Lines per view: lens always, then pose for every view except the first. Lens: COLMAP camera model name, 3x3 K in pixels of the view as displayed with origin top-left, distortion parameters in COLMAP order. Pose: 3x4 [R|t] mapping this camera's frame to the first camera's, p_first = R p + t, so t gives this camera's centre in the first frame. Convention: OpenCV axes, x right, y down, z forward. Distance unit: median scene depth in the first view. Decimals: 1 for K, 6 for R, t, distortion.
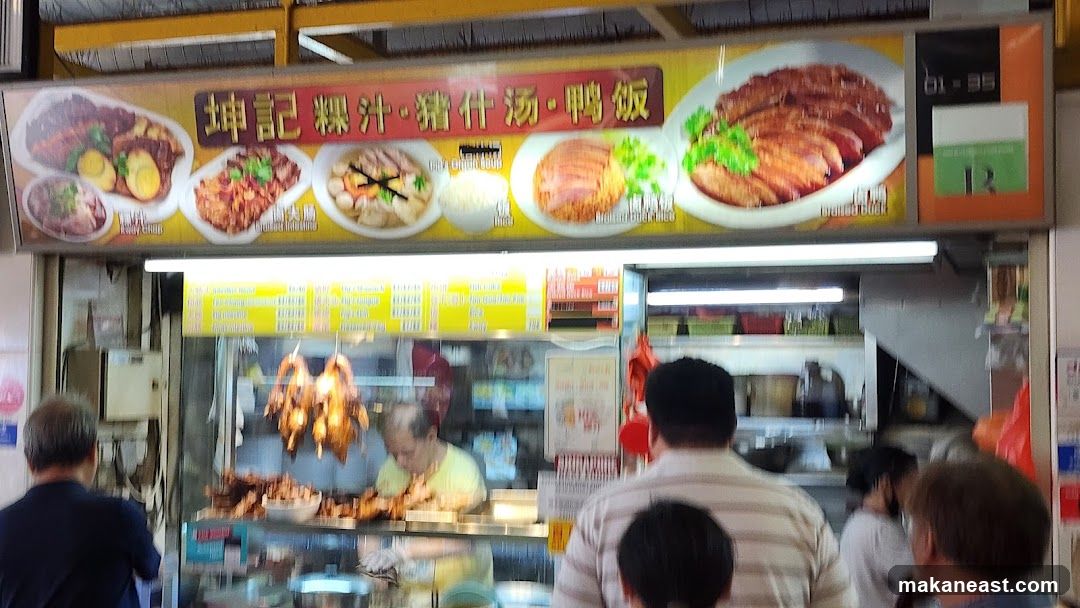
lens RADIAL K [[1271.8, 0, 540.9], [0, 1271.8, 294.6], [0, 0, 1]] dist [0.101286, 0.000000]
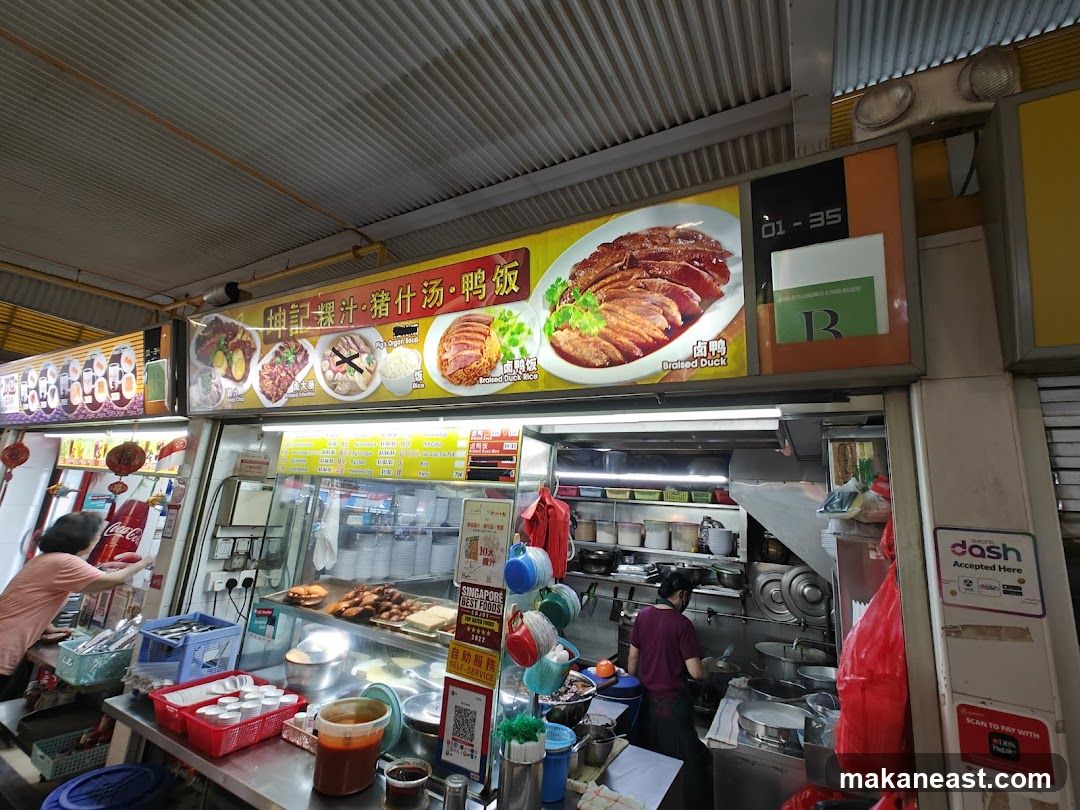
lens RADIAL K [[480.2, 0, 551.4], [0, 480.2, 403.0], [0, 0, 1]] dist [-0.003803, -0.000429]
pose [[0.976328, 0.022110, -0.215161, 0.193103], [-0.060480, 0.982989, -0.173423, 0.031681], [0.207666, 0.182331, 0.961057, 0.554414]]
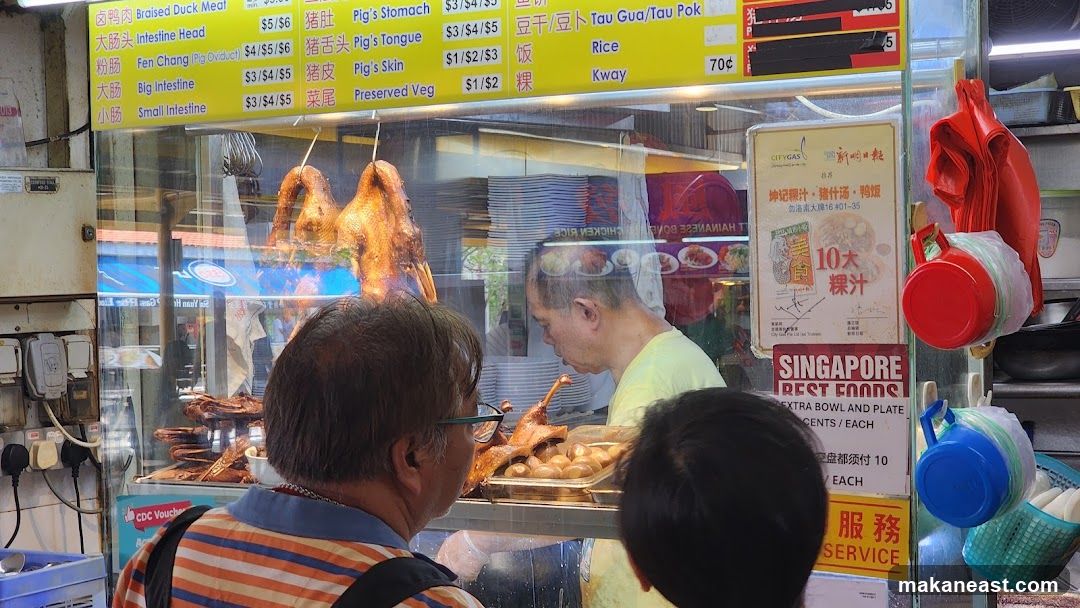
lens RADIAL K [[2107.1, 0, 534.8], [0, 2107.1, 325.6], [0, 0, 1]] dist [0.029488, 0.000000]
pose [[0.961817, -0.019140, -0.273024, 0.136795], [0.041907, 0.996088, 0.077802, 0.056836], [0.270466, -0.086273, 0.958856, 0.255461]]
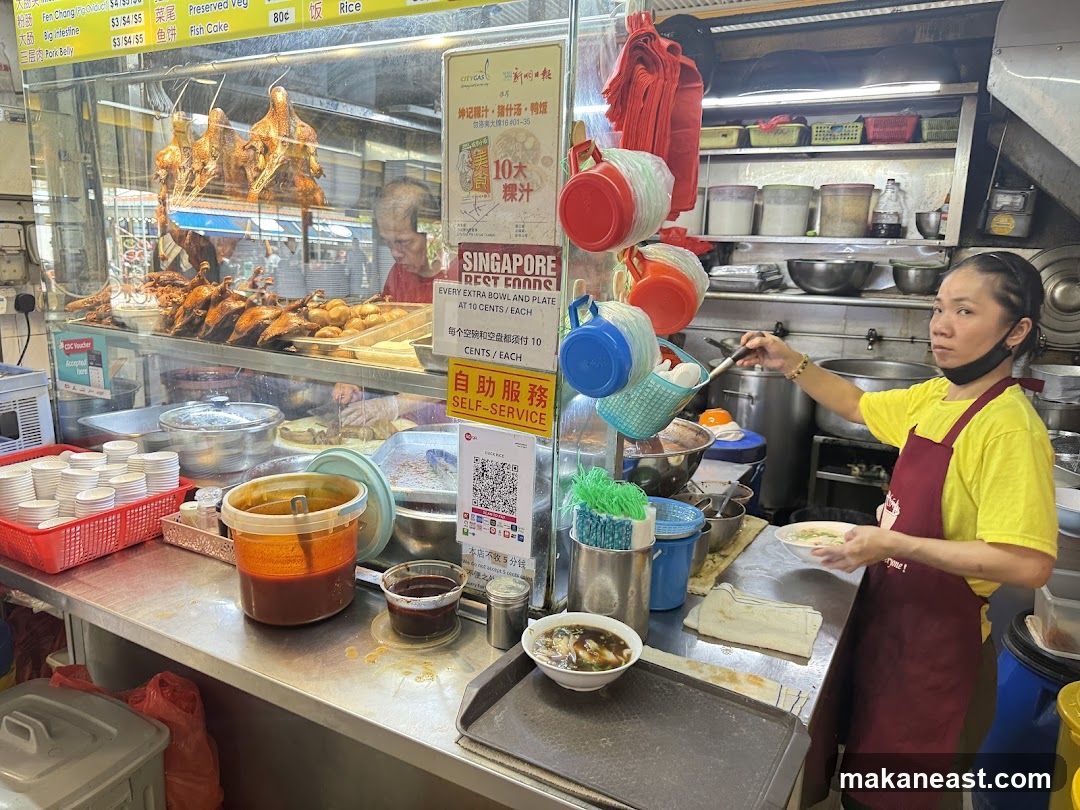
lens RADIAL K [[769.8, 0, 521.9], [0, 769.8, 415.8], [0, 0, 1]] dist [0.073753, -0.078421]
pose [[0.972379, 0.074226, -0.221293, 0.120937], [-0.011484, 0.962155, 0.272261, 0.107409], [0.233126, -0.262200, 0.936431, 0.677537]]
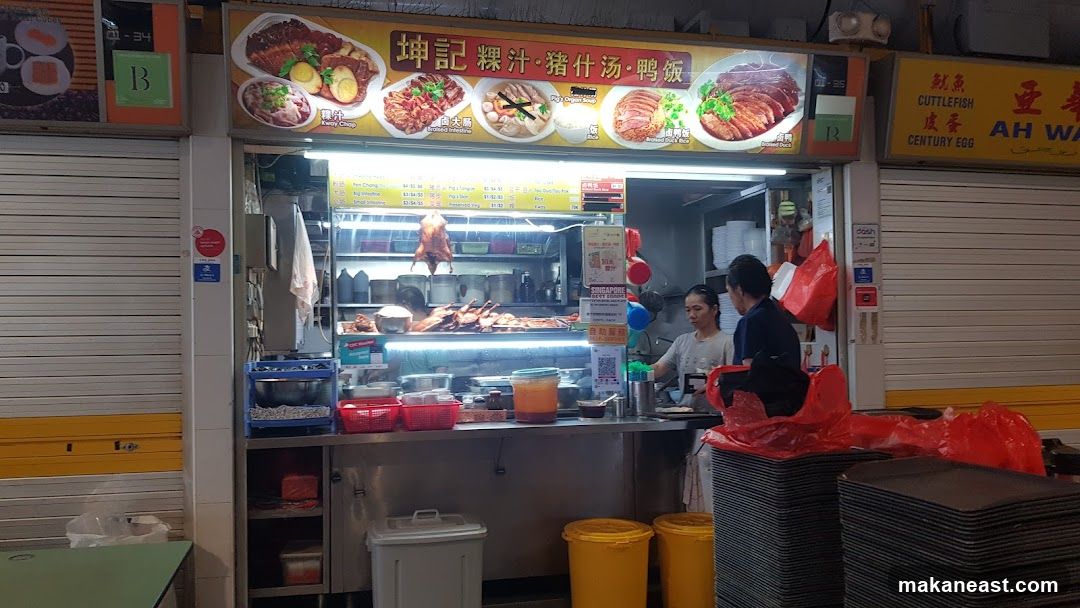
lens RADIAL K [[854.1, 0, 528.0], [0, 854.1, 337.0], [0, 0, 1]] dist [0.059945, -0.093956]
pose [[0.858331, -0.012596, 0.512941, -0.655648], [-0.007309, 0.999297, 0.036769, 0.157124], [-0.513044, -0.035309, 0.857636, 0.069420]]
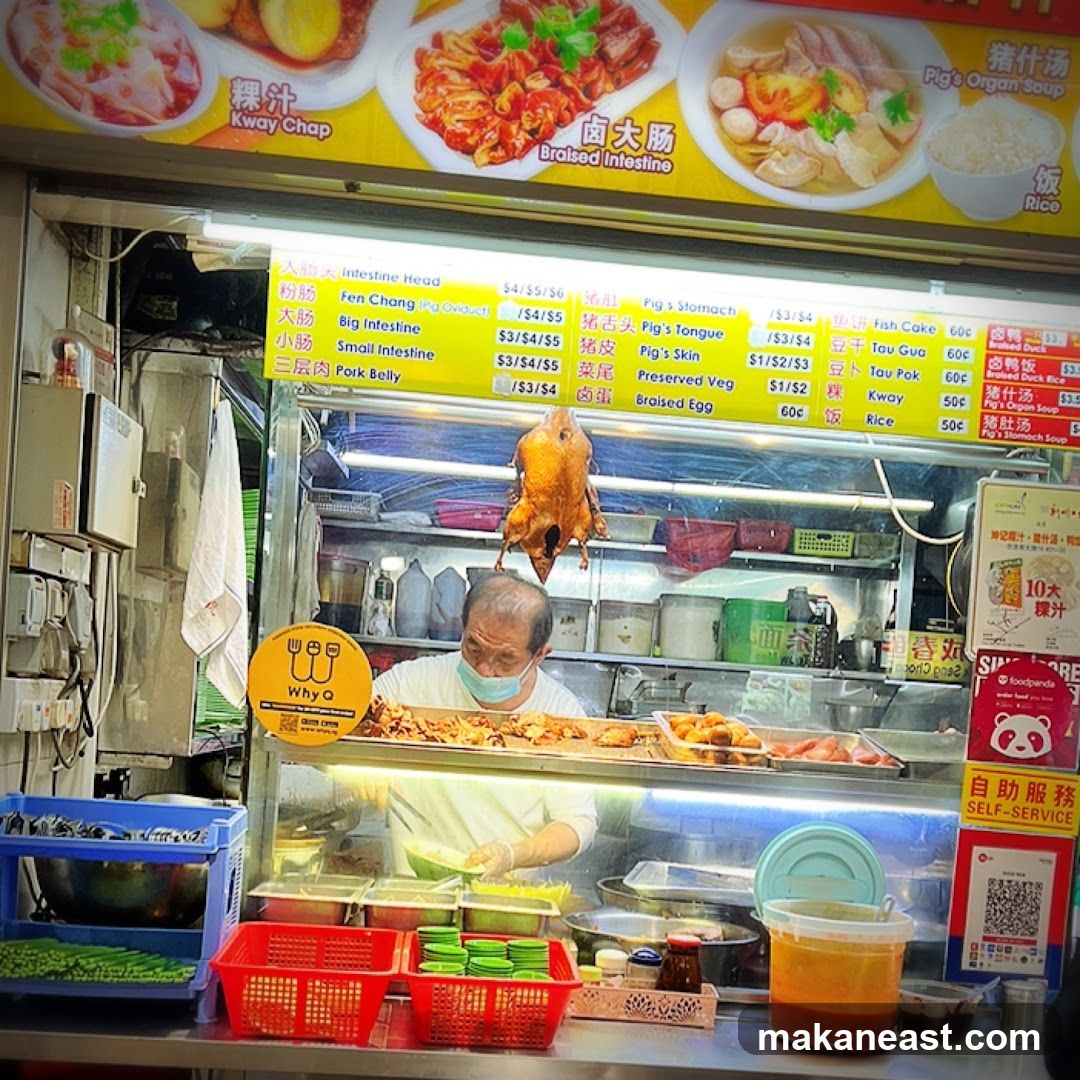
lens RADIAL K [[1466.7, 0, 559.1], [0, 1466.7, 753.3], [0, 0, 1]] dist [0.011372, 0.000000]
pose [[0.931626, 0.056388, 0.359019, -0.419958], [-0.087816, 0.993544, 0.071828, 0.143442], [-0.352650, -0.098445, 0.930562, 0.445352]]
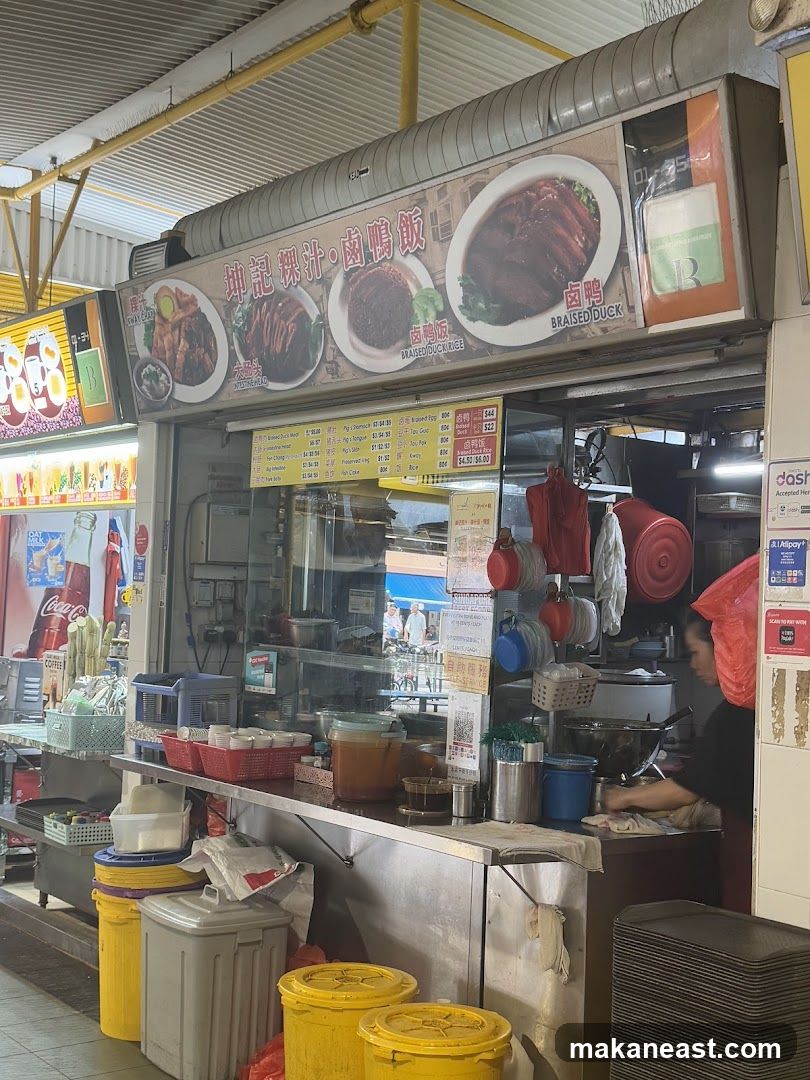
lens RADIAL K [[1455.9, 0, 405.1], [0, 1455.9, 563.2], [0, 0, 1]] dist [0.165303, 0.000000]
pose [[0.802252, 0.011472, -0.596875, 0.700243], [-0.003049, 0.999881, 0.015120, 0.088295], [0.596978, -0.010310, 0.802192, 0.026334]]
